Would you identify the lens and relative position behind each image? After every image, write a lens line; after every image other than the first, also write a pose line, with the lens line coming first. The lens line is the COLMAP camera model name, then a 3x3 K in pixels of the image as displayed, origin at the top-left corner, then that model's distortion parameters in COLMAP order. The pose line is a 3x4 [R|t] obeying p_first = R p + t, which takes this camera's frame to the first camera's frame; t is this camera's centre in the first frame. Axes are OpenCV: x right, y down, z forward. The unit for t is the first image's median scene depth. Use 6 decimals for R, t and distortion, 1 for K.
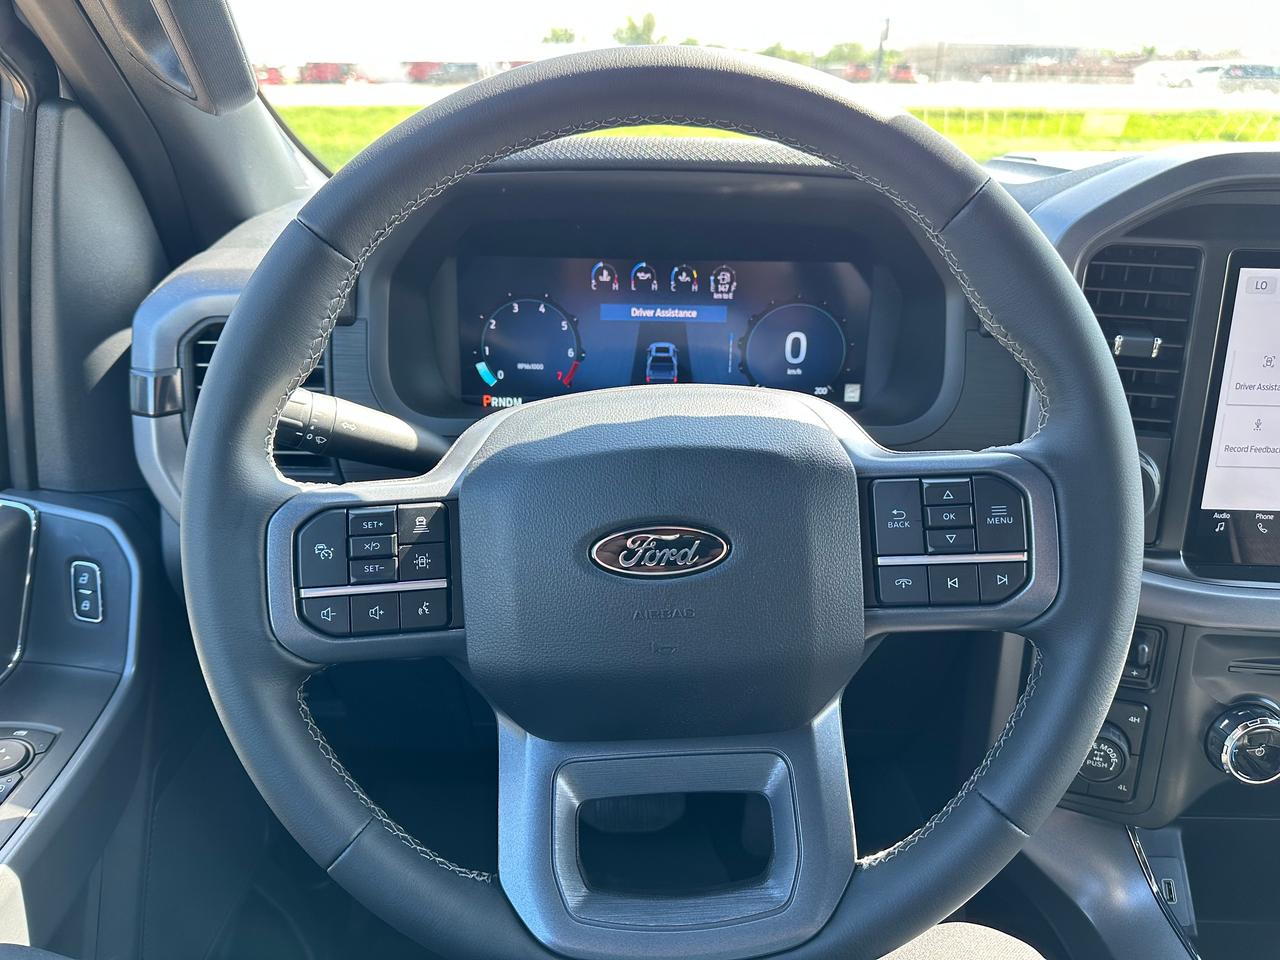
lens RADIAL K [[908.6, 0, 599.3], [0, 908.6, 452.4], [0, 0, 1]] dist [0.015439, -0.021284]
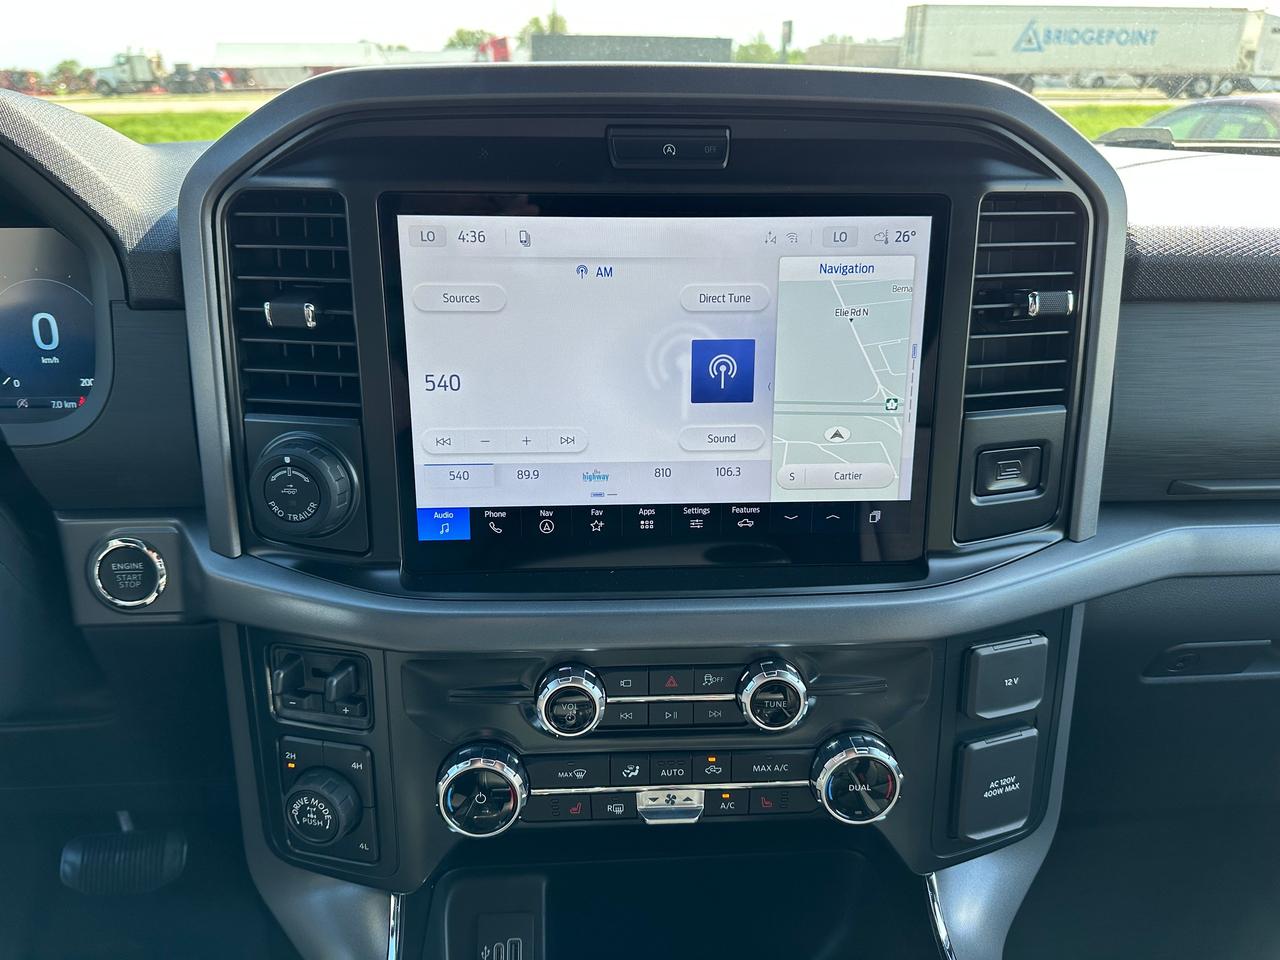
lens RADIAL K [[908.6, 0, 642.4], [0, 908.6, 460.7], [0, 0, 1]] dist [0.015439, -0.021284]
pose [[0.994289, -0.039870, 0.098991, 0.784110], [0.039513, 0.999204, 0.005561, 0.021812], [-0.099134, -0.001618, 0.995073, 0.150457]]
